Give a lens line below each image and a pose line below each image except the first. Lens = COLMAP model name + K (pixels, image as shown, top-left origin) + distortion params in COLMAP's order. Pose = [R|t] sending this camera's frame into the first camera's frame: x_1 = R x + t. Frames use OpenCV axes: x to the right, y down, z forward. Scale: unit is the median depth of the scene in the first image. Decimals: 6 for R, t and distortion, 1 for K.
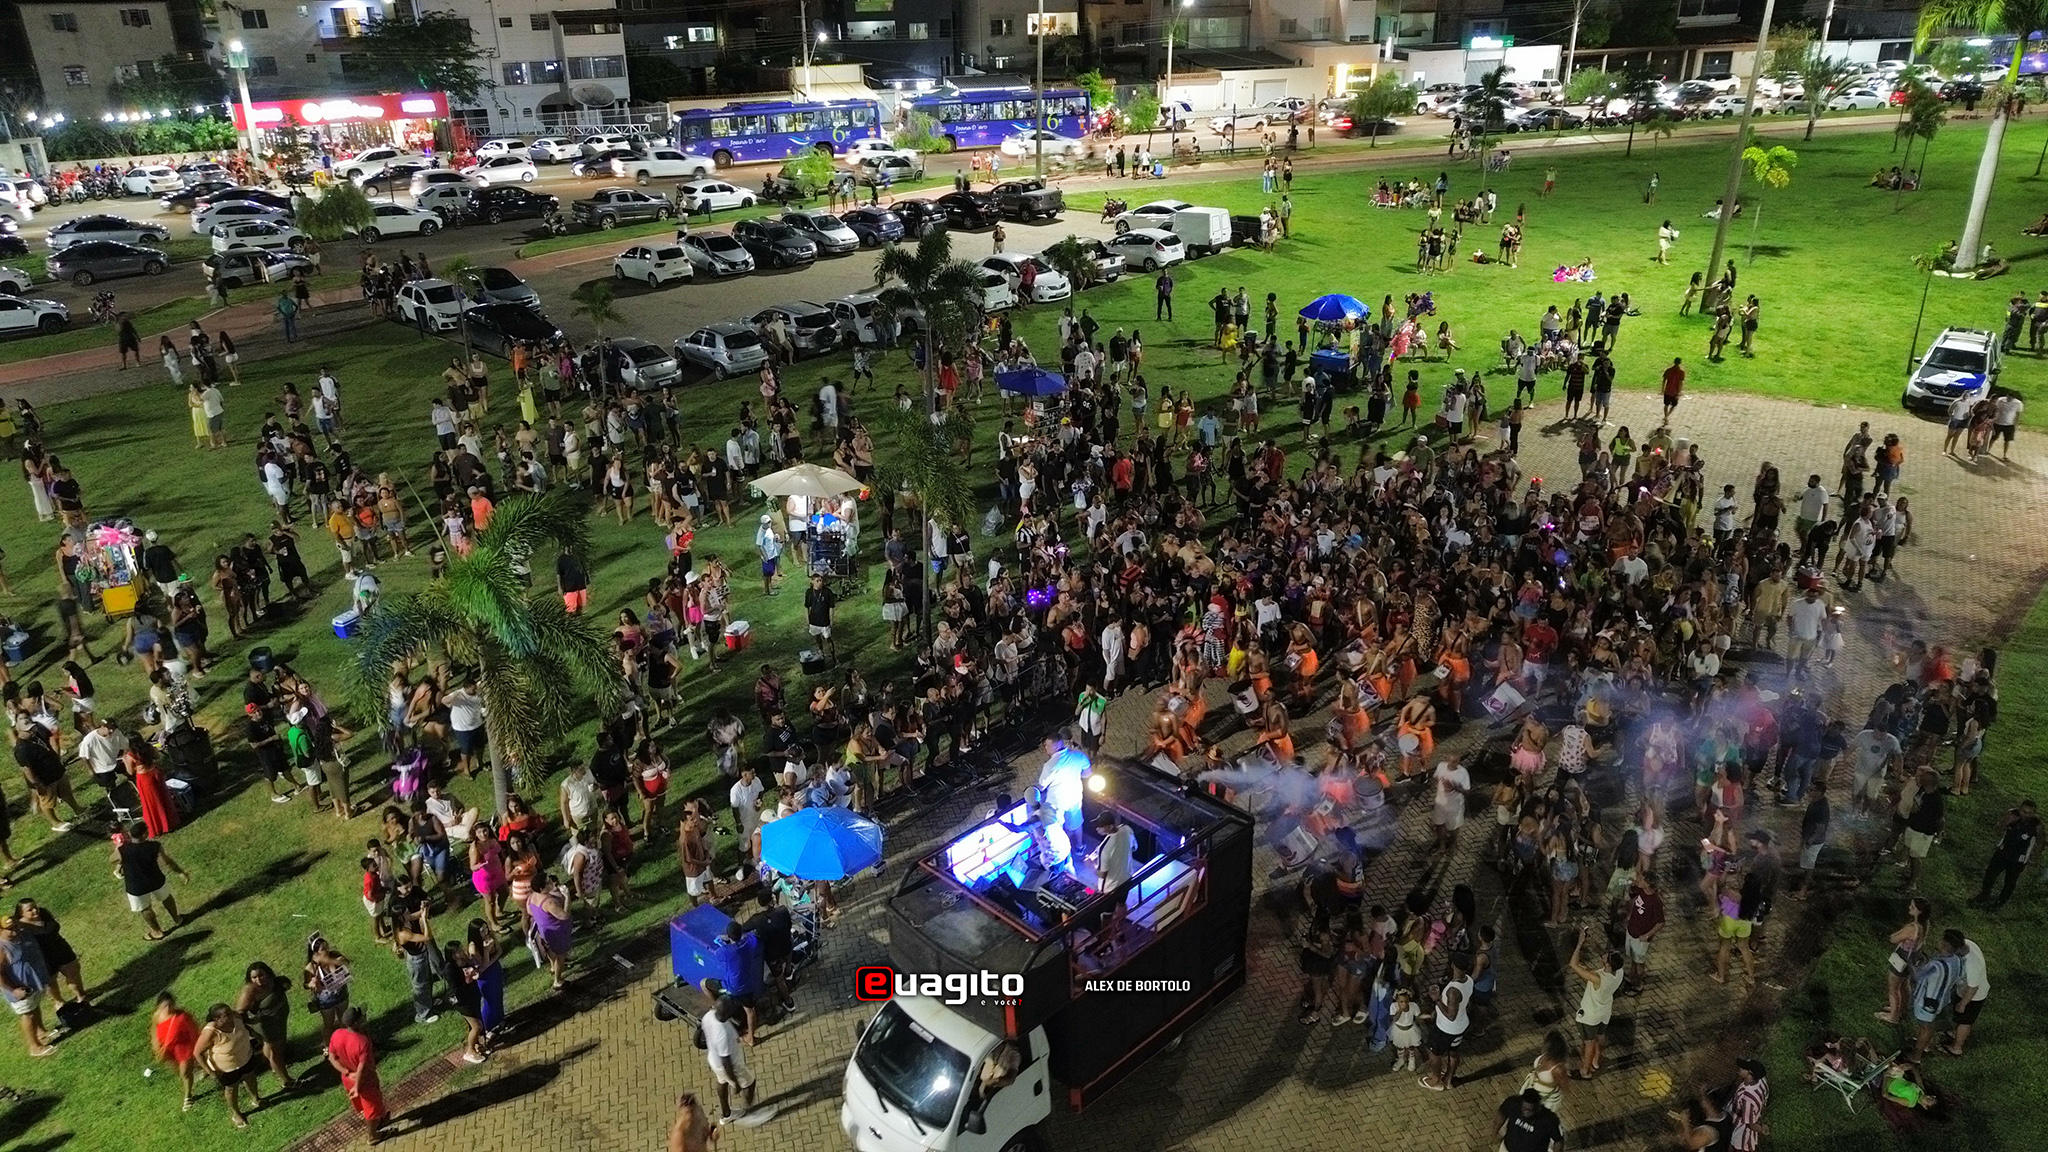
lens RADIAL K [[1449.3, 0, 1024.0], [0, 1449.3, 576.0], [0, 0, 1]] dist [0.062305, -0.066907]
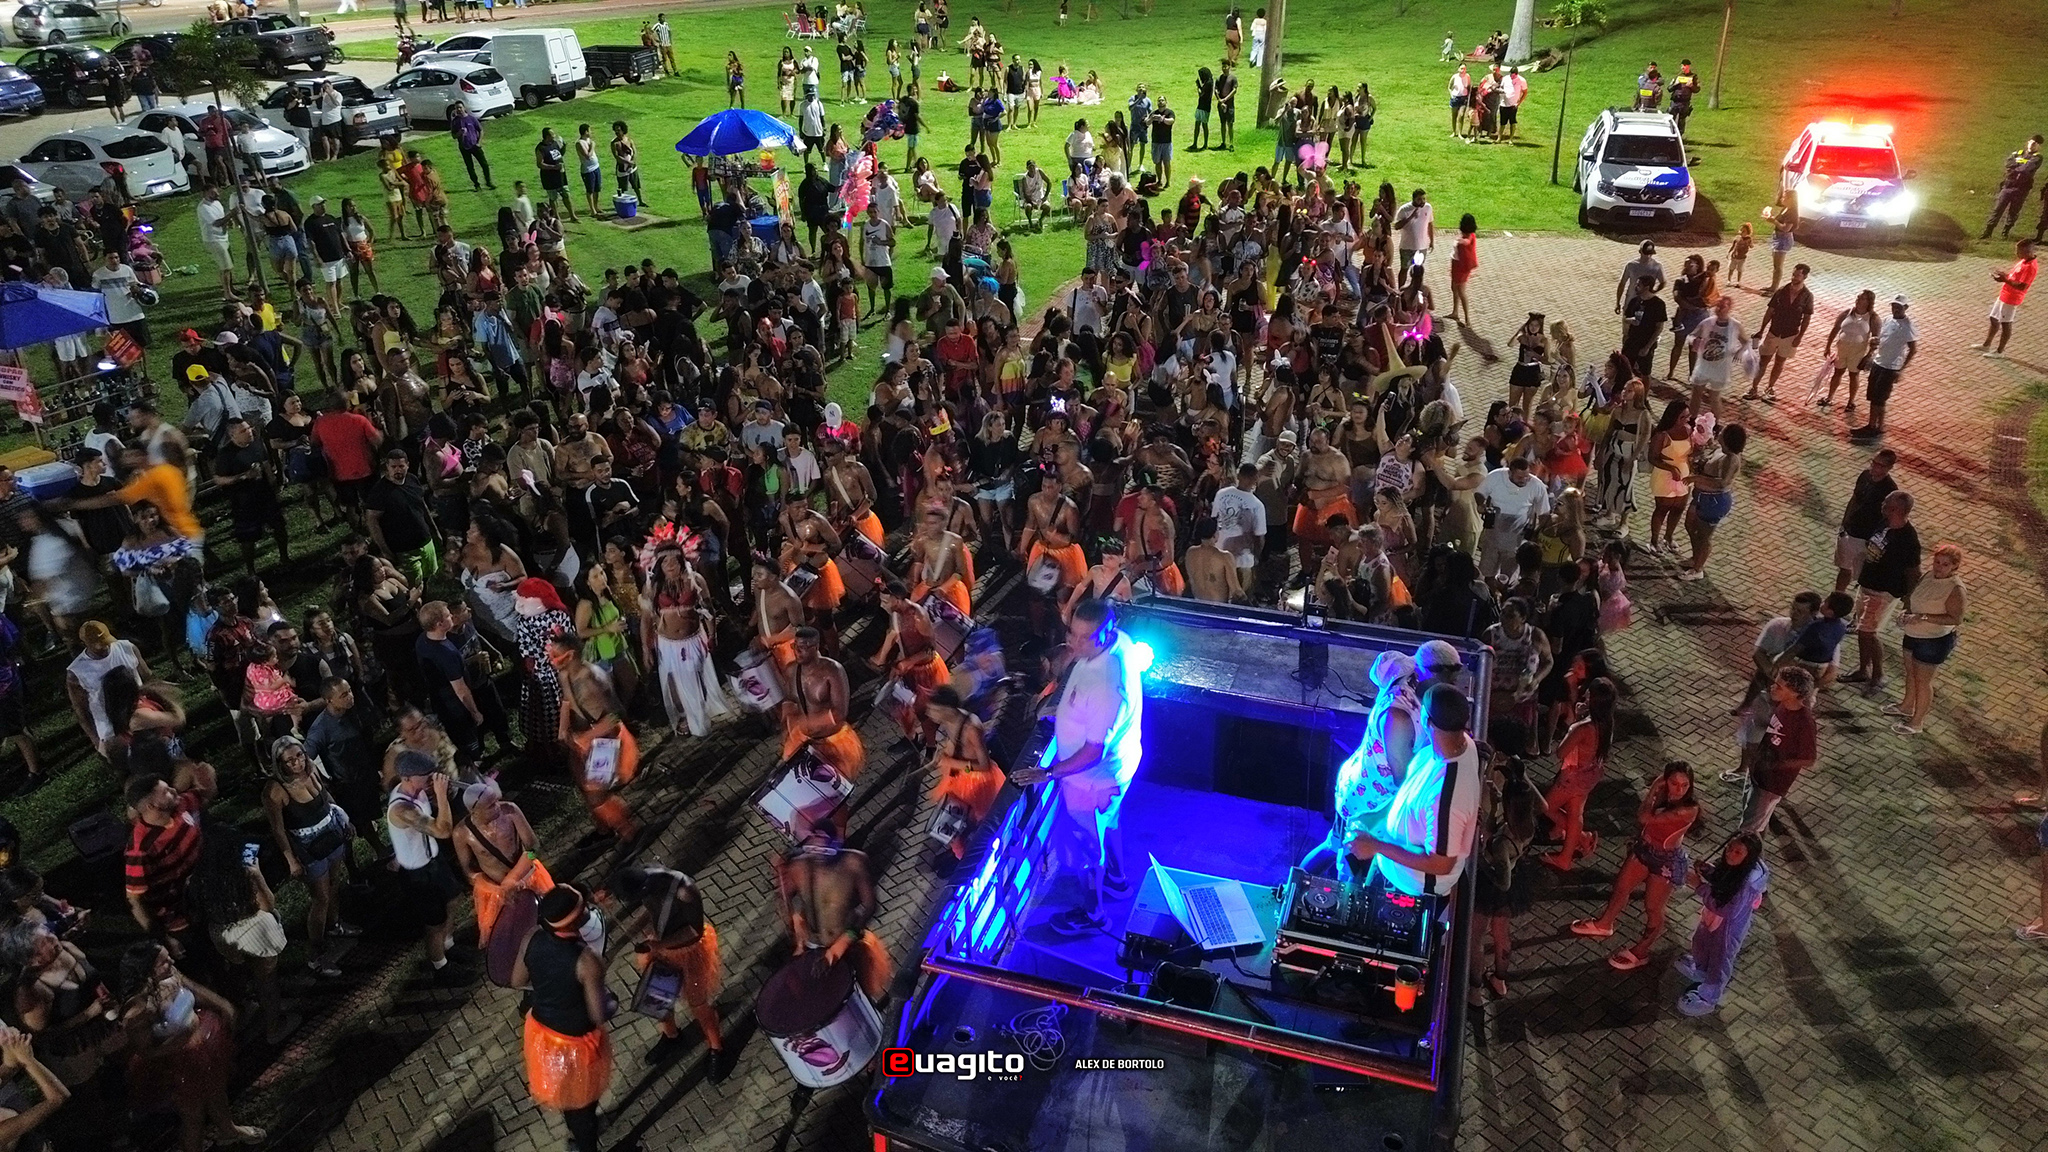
lens RADIAL K [[1446.2, 0, 1025.1], [0, 1446.2, 579.7], [0, 0, 1]] dist [0.068267, -0.075240]
pose [[0.931375, -0.163085, 0.325490, 0.070927], [0.143478, 0.986122, 0.083536, -0.030568], [-0.334597, -0.031102, 0.941848, 0.286949]]
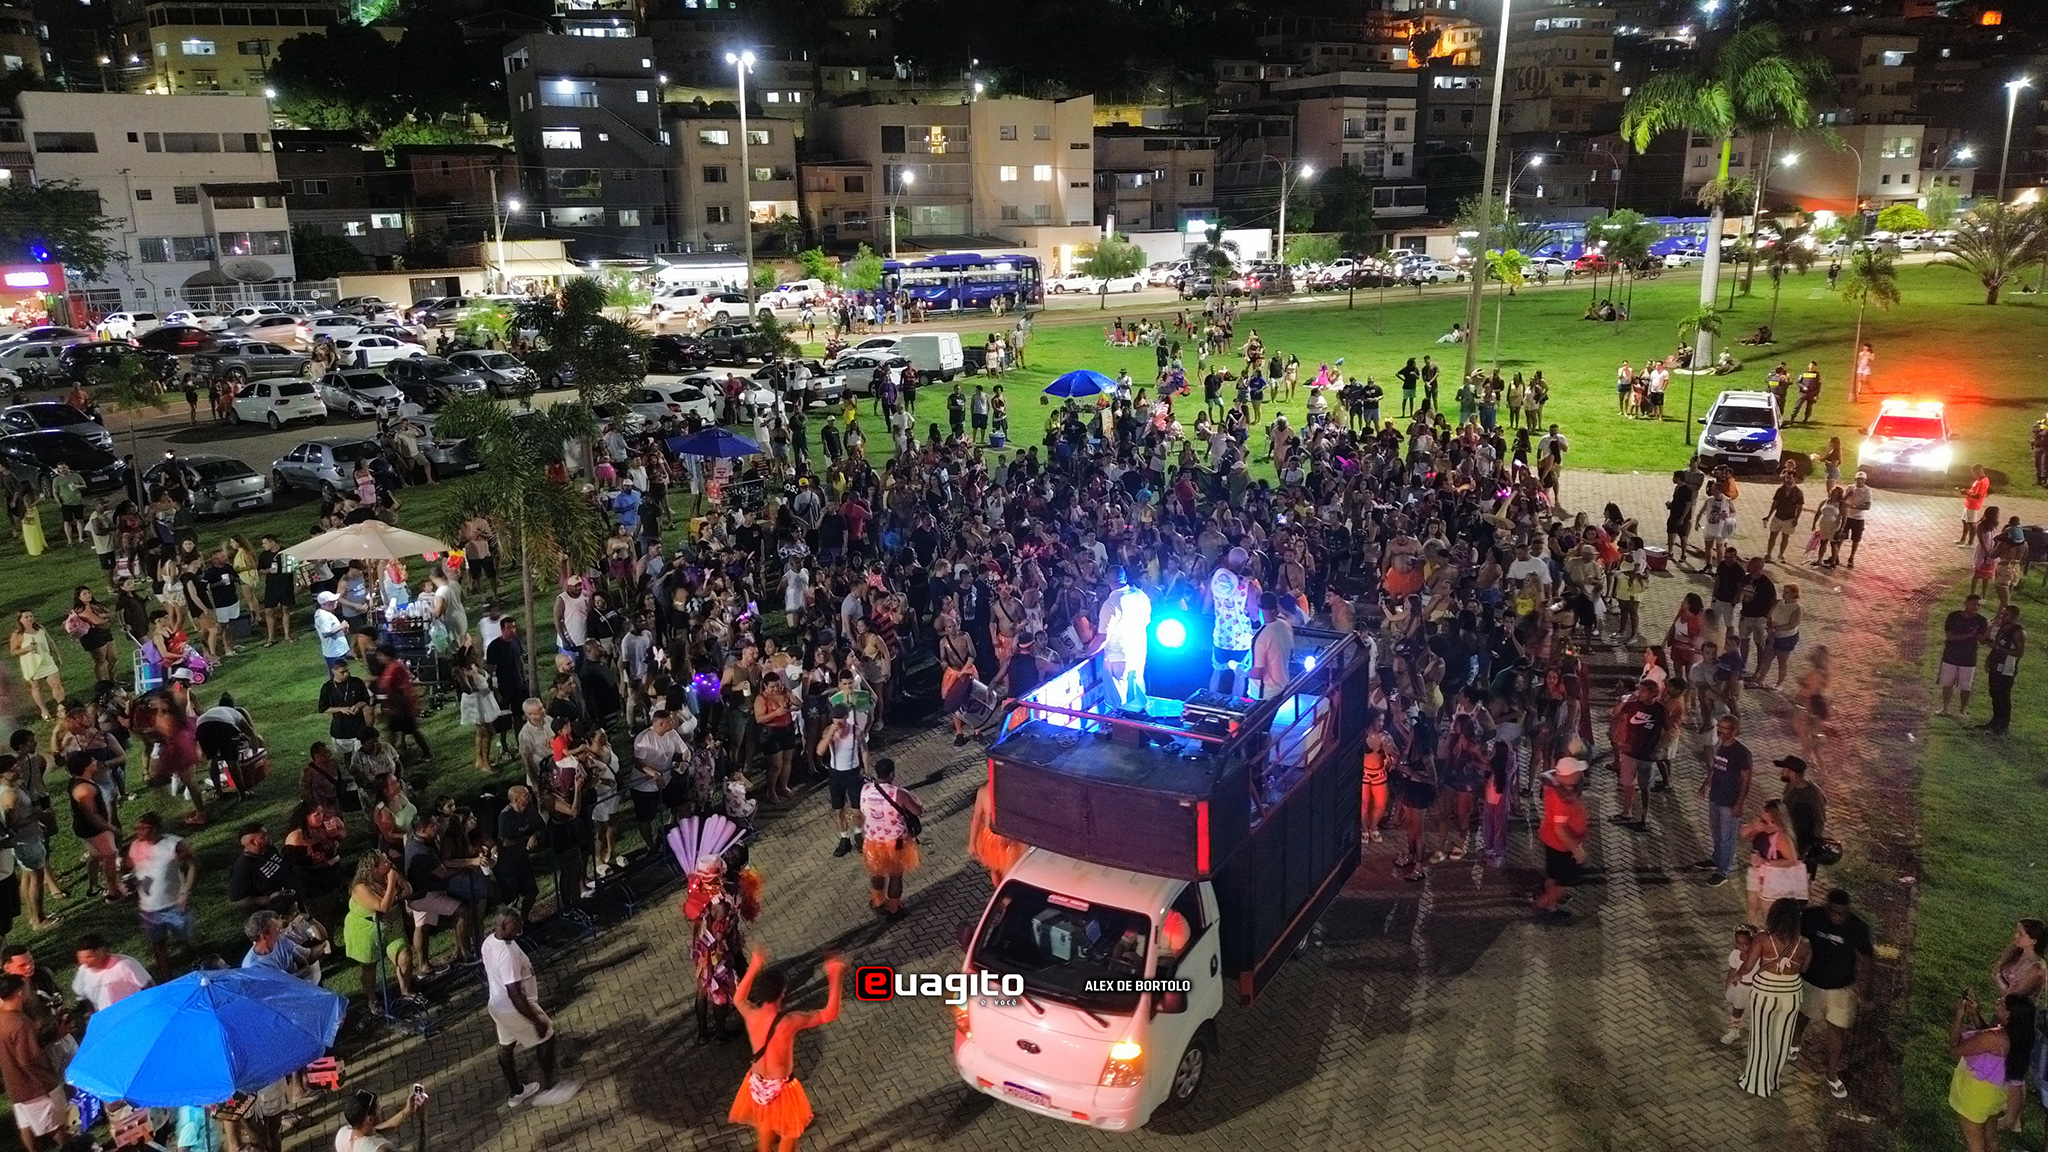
lens RADIAL K [[1446.2, 0, 1025.1], [0, 1446.2, 579.7], [0, 0, 1]] dist [0.068267, -0.075240]
pose [[0.984473, -0.047590, 0.168959, 0.019502], [0.072686, 0.986668, -0.145610, 0.035588], [-0.159777, 0.155631, 0.974808, 0.123338]]
